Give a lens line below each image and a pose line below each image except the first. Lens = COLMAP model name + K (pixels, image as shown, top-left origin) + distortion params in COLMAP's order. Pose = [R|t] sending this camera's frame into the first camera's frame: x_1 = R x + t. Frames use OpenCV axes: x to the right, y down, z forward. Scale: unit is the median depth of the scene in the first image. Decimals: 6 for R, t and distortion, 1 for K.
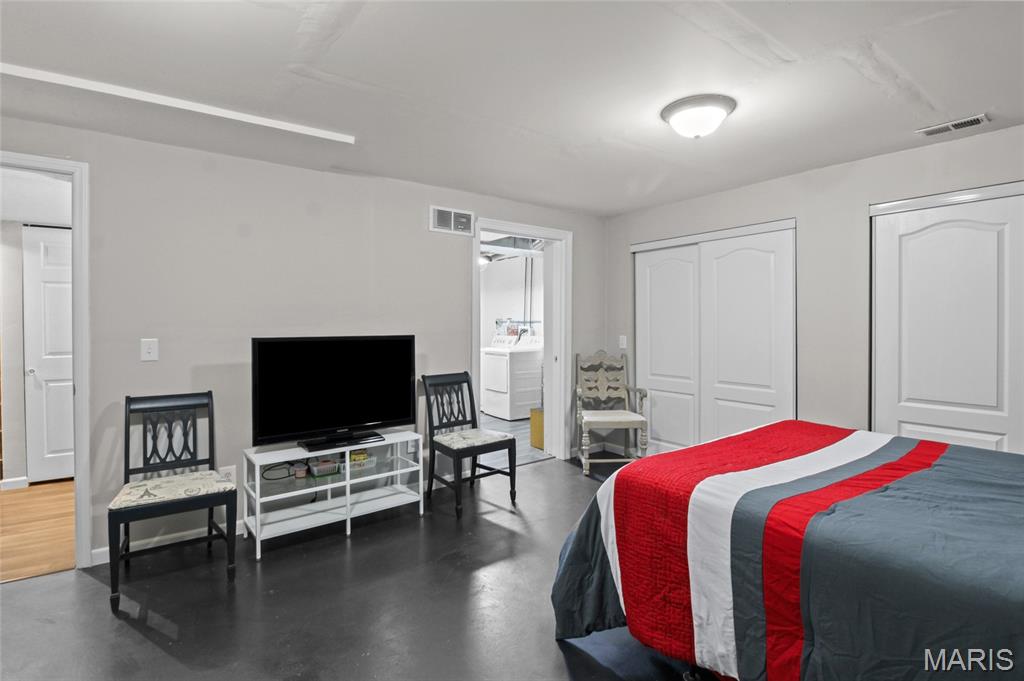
lens RADIAL K [[447.9, 0, 493.1], [0, 447.9, 332.3], [0, 0, 1]] dist [-0.058254, -0.010472]
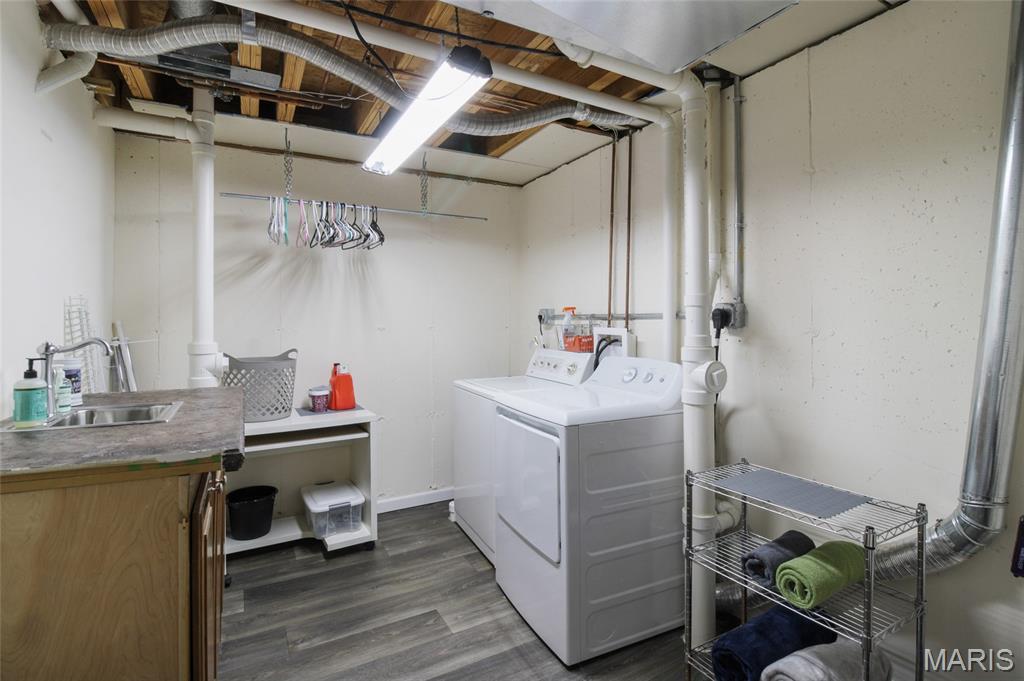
lens RADIAL K [[480.4, 0, 520.7], [0, 480.4, 321.5], [0, 0, 1]] dist [0.001802, -0.014255]
pose [[0.996875, -0.001481, -0.078978, 0.033964], [0.000472, 0.999918, -0.012802, -0.017266], [0.078990, 0.012725, 0.996794, 0.737417]]
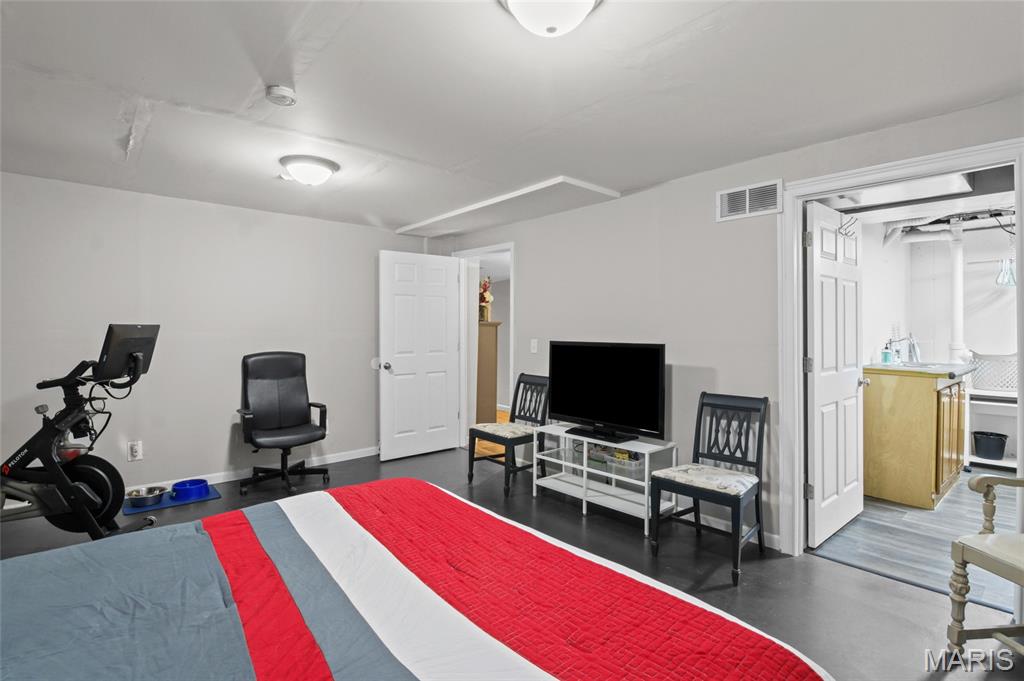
lens RADIAL K [[480.4, 0, 520.7], [0, 480.4, 321.5], [0, 0, 1]] dist [0.001802, -0.014255]
pose [[0.105780, -0.018124, -0.994224, 0.436447], [-0.023852, 0.999500, -0.020758, -0.007208], [0.994103, 0.025910, 0.105295, 0.325568]]
